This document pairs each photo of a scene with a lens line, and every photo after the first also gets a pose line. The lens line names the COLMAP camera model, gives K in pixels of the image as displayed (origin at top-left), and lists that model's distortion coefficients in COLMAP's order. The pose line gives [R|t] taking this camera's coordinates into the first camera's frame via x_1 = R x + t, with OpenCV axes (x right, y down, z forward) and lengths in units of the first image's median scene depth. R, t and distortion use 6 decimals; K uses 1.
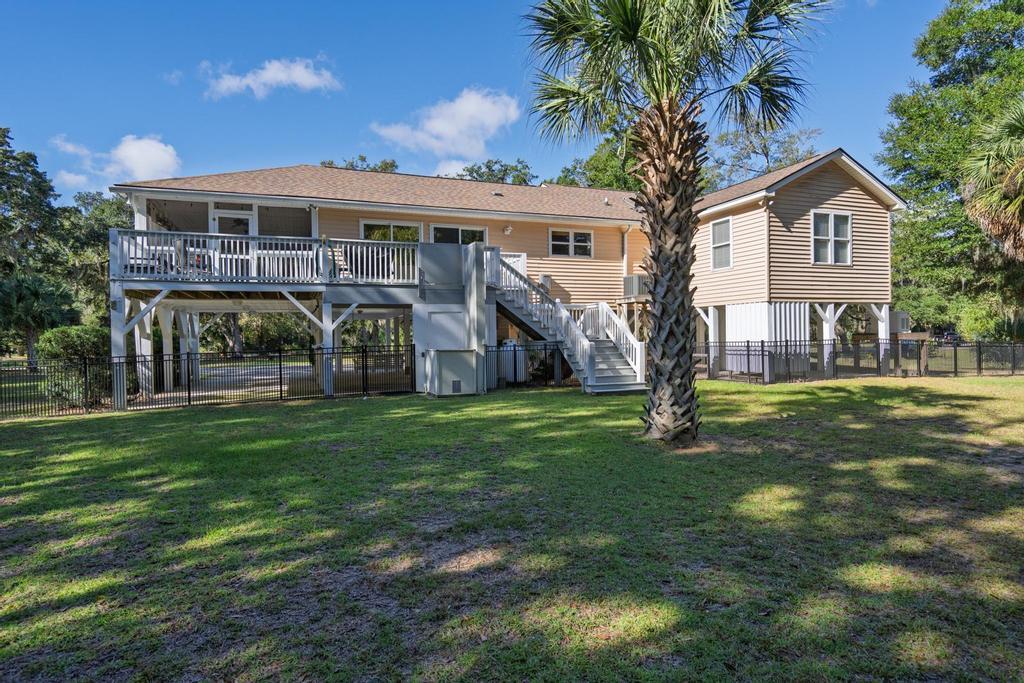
lens RADIAL K [[555.5, 0, 511.5], [0, 555.5, 338.3], [0, 0, 1]] dist [0.008011, 0.000513]
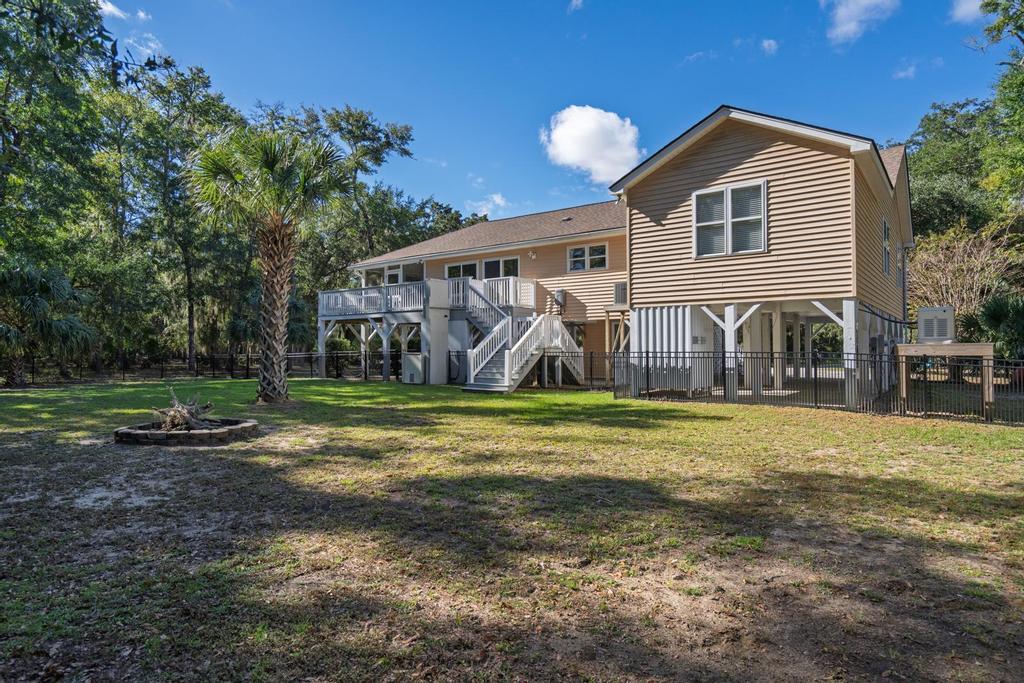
lens RADIAL K [[598.1, 0, 511.6], [0, 598.1, 343.7], [0, 0, 1]] dist [-0.002860, 0.000028]
pose [[0.530480, 0.005247, -0.847681, 1.139179], [-0.007918, 0.999968, 0.001234, -0.007646], [0.847660, 0.006058, 0.530505, 0.308593]]
